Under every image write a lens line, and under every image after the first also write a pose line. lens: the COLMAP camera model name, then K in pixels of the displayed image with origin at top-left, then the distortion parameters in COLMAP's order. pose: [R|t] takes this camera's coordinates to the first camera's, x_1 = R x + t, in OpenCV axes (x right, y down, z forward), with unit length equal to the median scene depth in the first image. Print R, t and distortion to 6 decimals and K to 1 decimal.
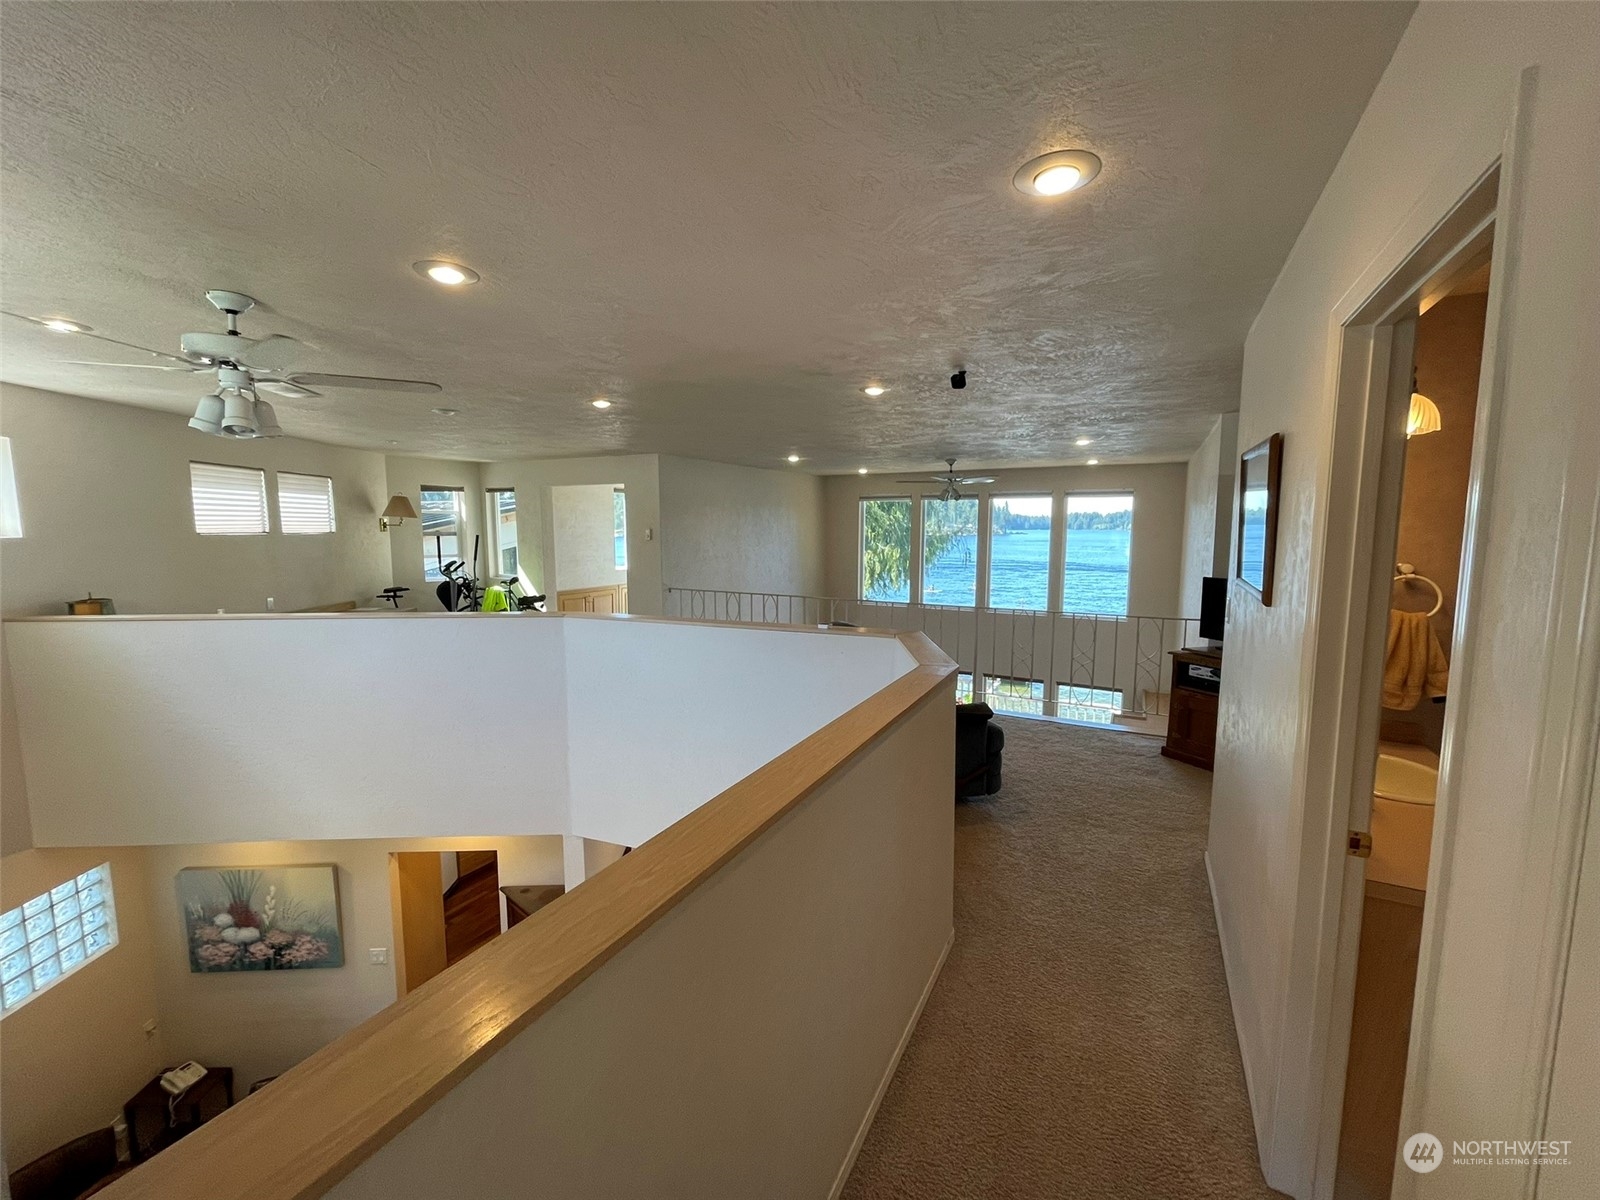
lens RADIAL K [[643.9, 0, 801.6], [0, 643.9, 600.2], [0, 0, 1]] dist [-0.001389, 0.000492]
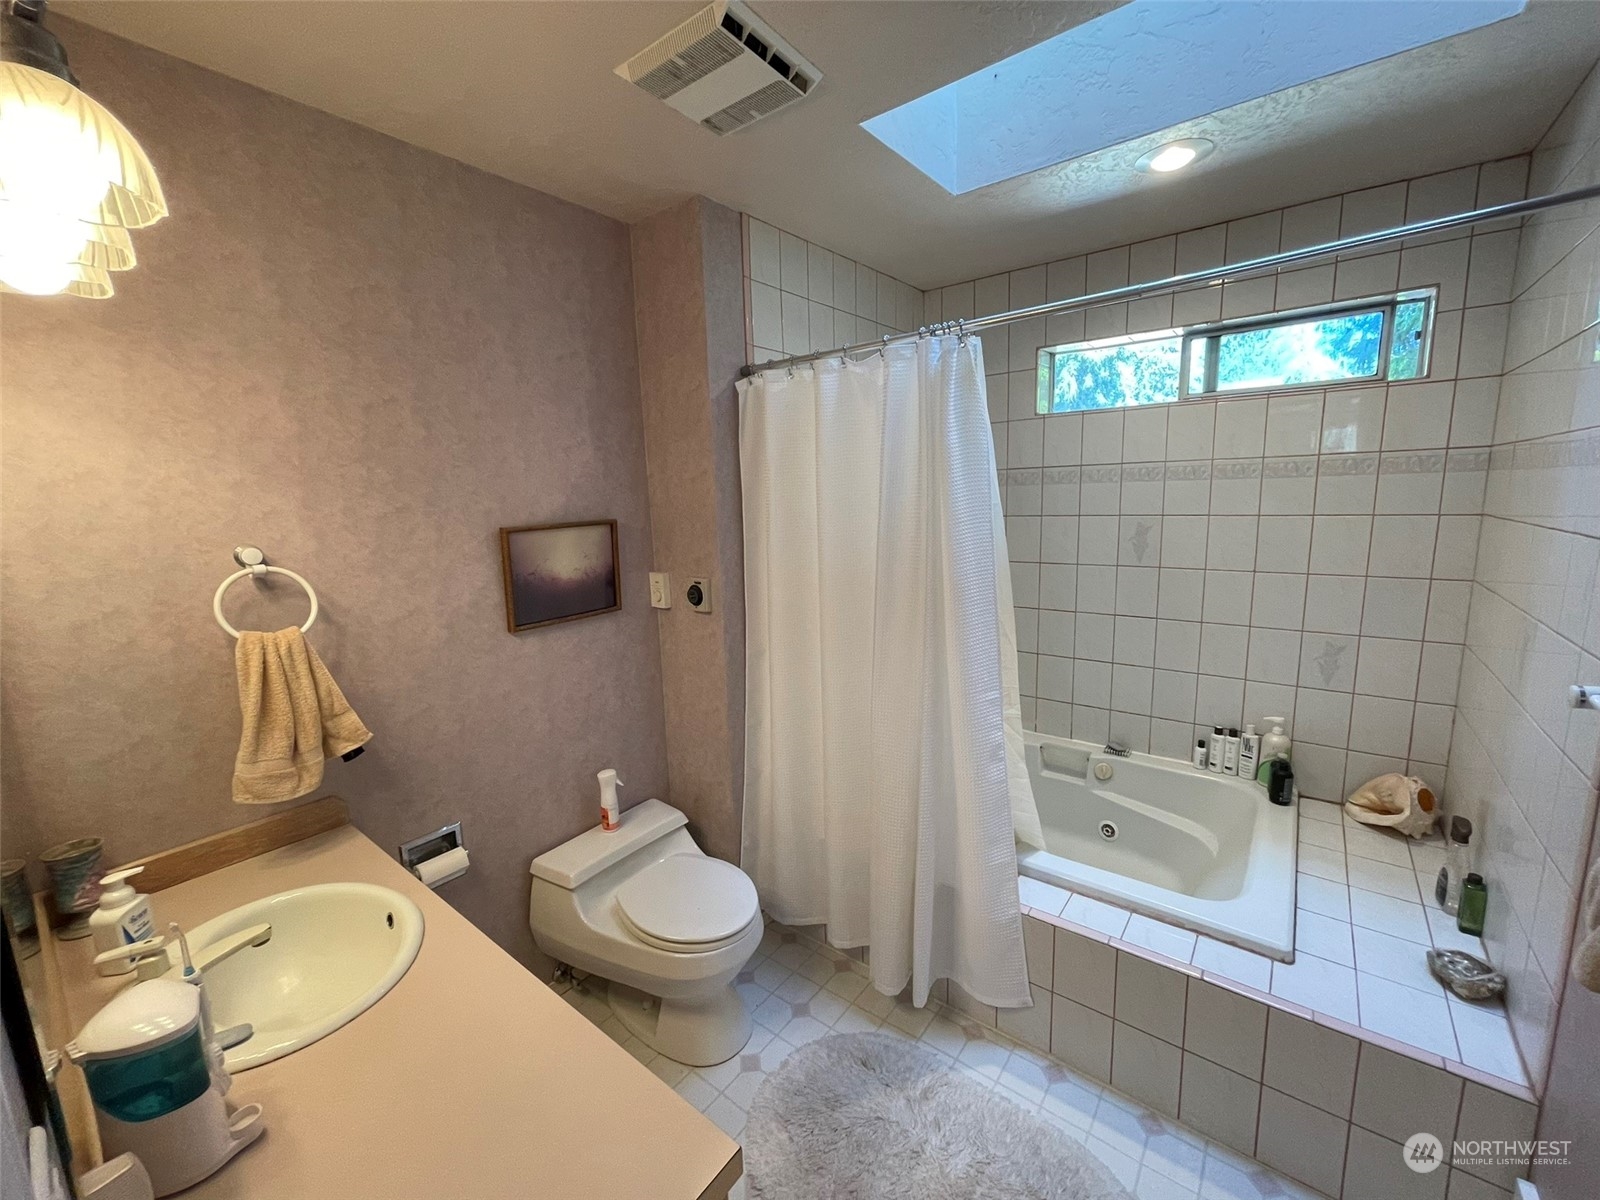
lens RADIAL K [[643.9, 0, 793.9], [0, 643.9, 599.4], [0, 0, 1]] dist [-0.001389, 0.000492]
pose [[0.177370, -0.167289, 0.969822, 0.470292], [0.138849, 0.979844, 0.143623, -0.027321], [-0.974300, 0.109184, 0.197023, 0.424070]]
